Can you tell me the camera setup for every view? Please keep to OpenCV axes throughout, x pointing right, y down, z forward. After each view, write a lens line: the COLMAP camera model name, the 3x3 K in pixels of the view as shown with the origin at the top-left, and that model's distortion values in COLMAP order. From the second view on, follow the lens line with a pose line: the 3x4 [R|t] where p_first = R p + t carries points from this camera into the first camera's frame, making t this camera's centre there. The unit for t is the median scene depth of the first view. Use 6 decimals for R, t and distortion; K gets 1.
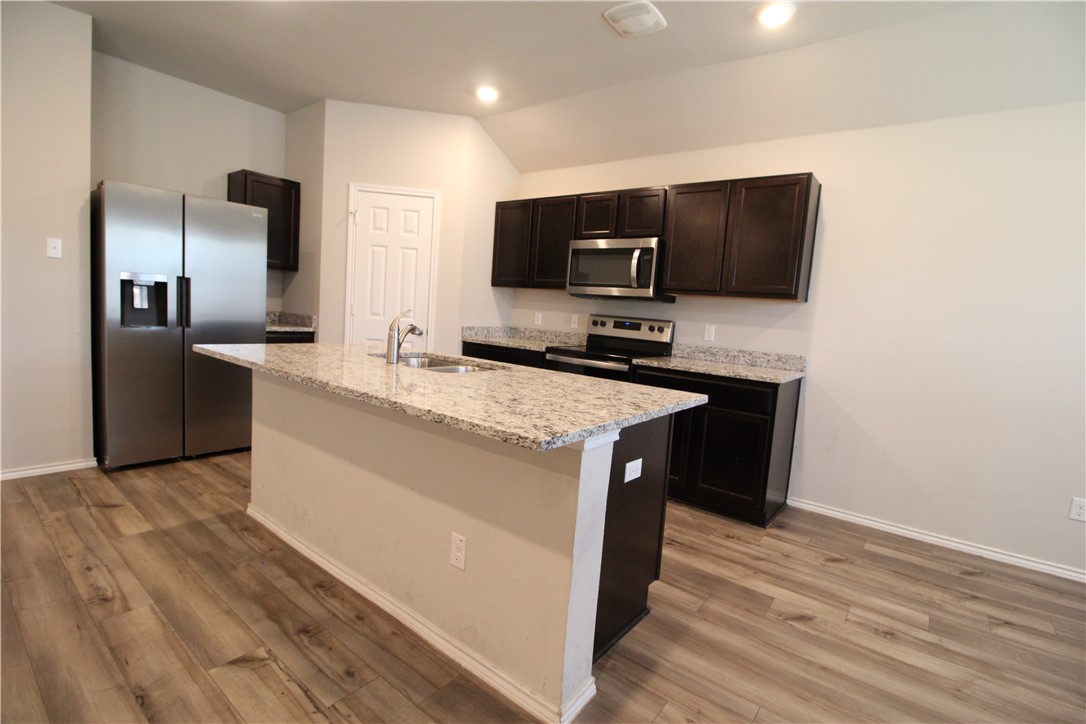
lens RADIAL K [[504.2, 0, 547.0], [0, 504.2, 357.2], [0, 0, 1]] dist [-0.008517, -0.008738]
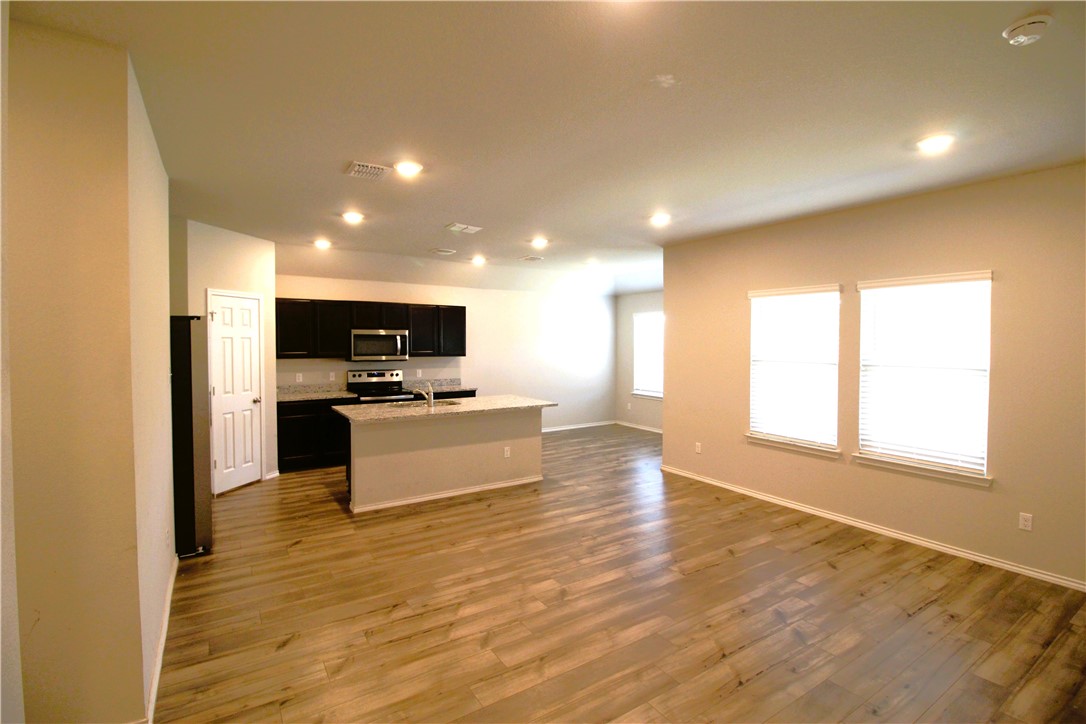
lens RADIAL K [[495.1, 0, 541.2], [0, 495.1, 356.5], [0, 0, 1]] dist [-0.000234, 0.000002]
pose [[0.338488, -0.097516, 0.935904, -1.639435], [0.117757, 0.991186, 0.060687, -0.211844], [-0.933573, 0.089668, 0.346988, -0.200528]]
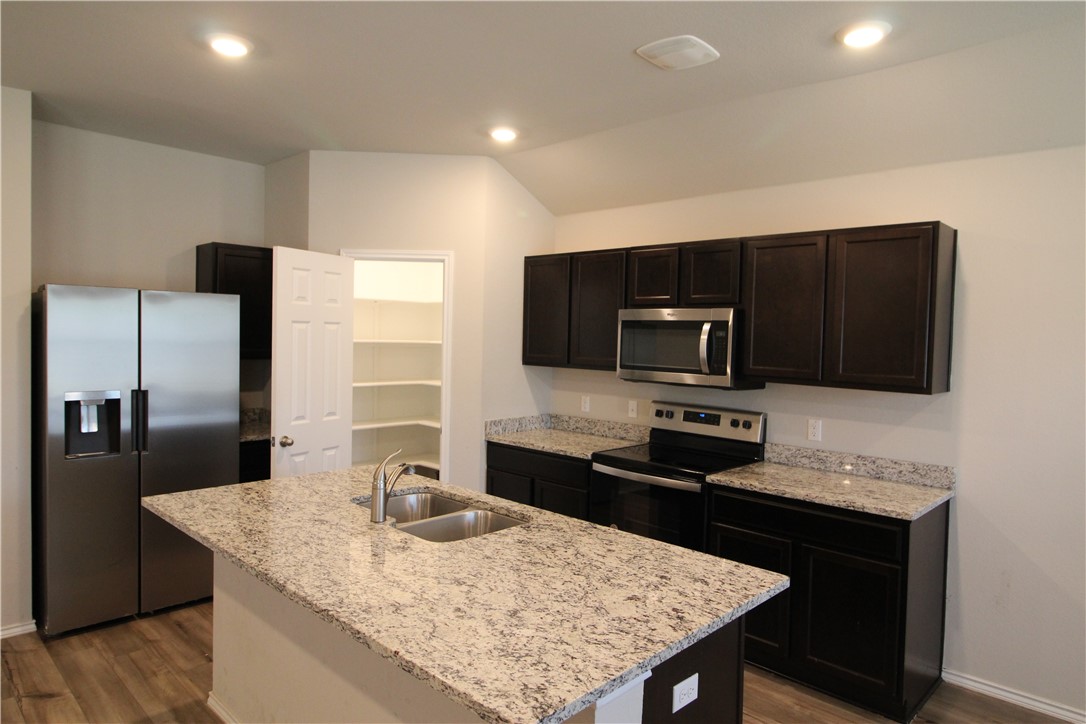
lens RADIAL K [[671.6, 0, 548.2], [0, 671.6, 357.0], [0, 0, 1]] dist [-0.000951, -0.004534]
pose [[0.993197, -0.044298, -0.107692, 0.057769], [0.036849, 0.996852, -0.070200, -0.117418], [0.110463, 0.065754, 0.991703, -0.014723]]
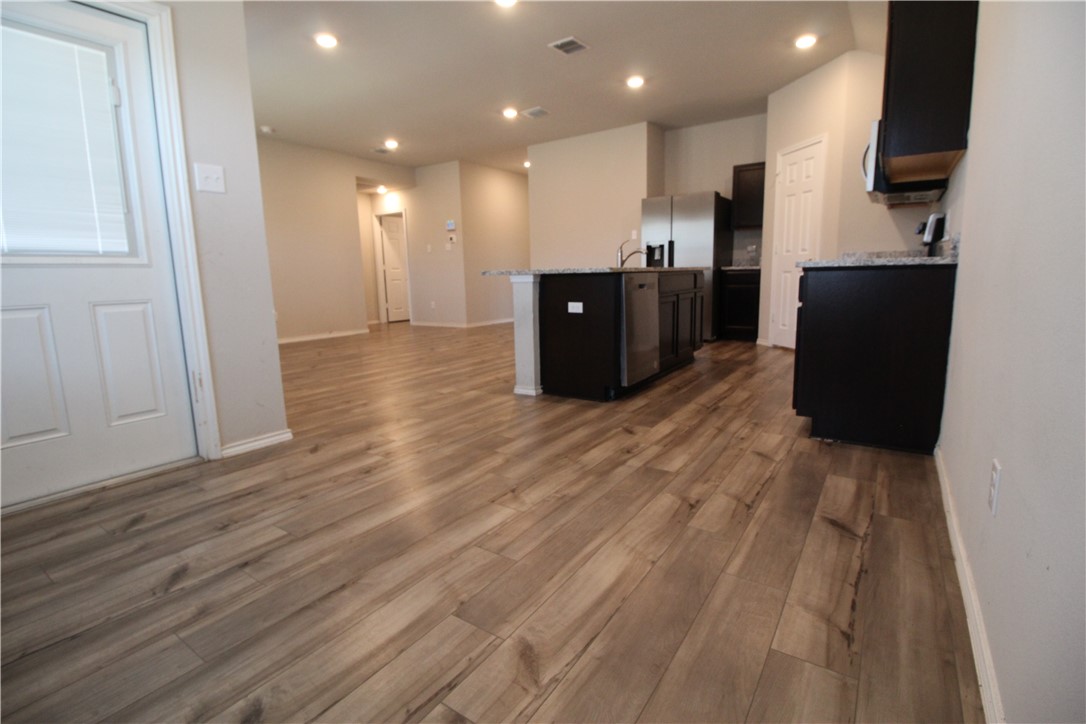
lens RADIAL K [[504.2, 0, 538.3], [0, 504.2, 357.8], [0, 0, 1]] dist [-0.008517, -0.008738]
pose [[0.046390, 0.091294, -0.994743, 1.232969], [-0.075453, 0.993290, 0.087642, 0.157256], [0.996070, 0.070991, 0.052967, 0.464258]]
